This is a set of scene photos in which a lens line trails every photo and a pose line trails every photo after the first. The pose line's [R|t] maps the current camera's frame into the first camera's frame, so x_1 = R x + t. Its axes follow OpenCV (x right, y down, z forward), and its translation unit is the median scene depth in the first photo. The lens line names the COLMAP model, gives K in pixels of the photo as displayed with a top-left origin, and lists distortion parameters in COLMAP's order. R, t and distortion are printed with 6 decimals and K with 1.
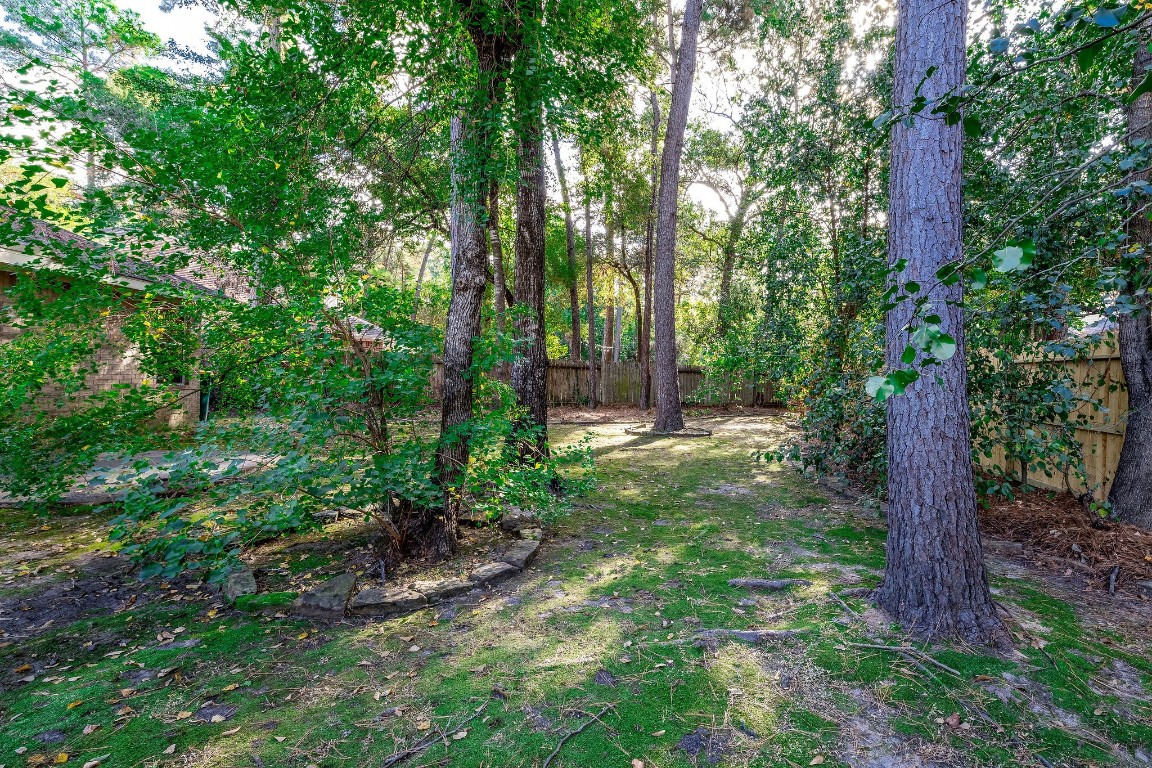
lens RADIAL K [[519.5, 0, 575.3], [0, 519.5, 378.3], [0, 0, 1]] dist [-0.002009, -0.000654]
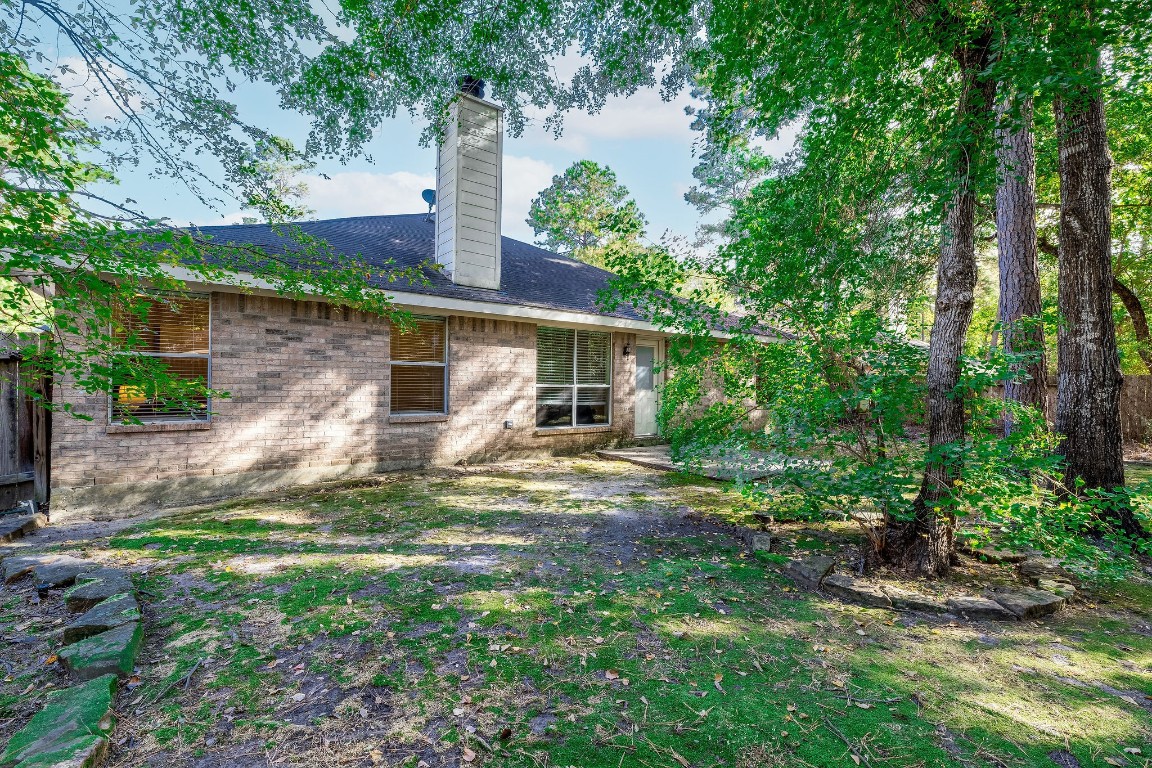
lens RADIAL K [[519.5, 0, 578.9], [0, 519.5, 386.5], [0, 0, 1]] dist [-0.002009, -0.000654]
pose [[0.408019, -0.024049, -0.912657, 0.432259], [-0.013276, 0.999391, -0.032270, 0.019710], [0.912877, 0.025283, 0.407451, -0.044694]]
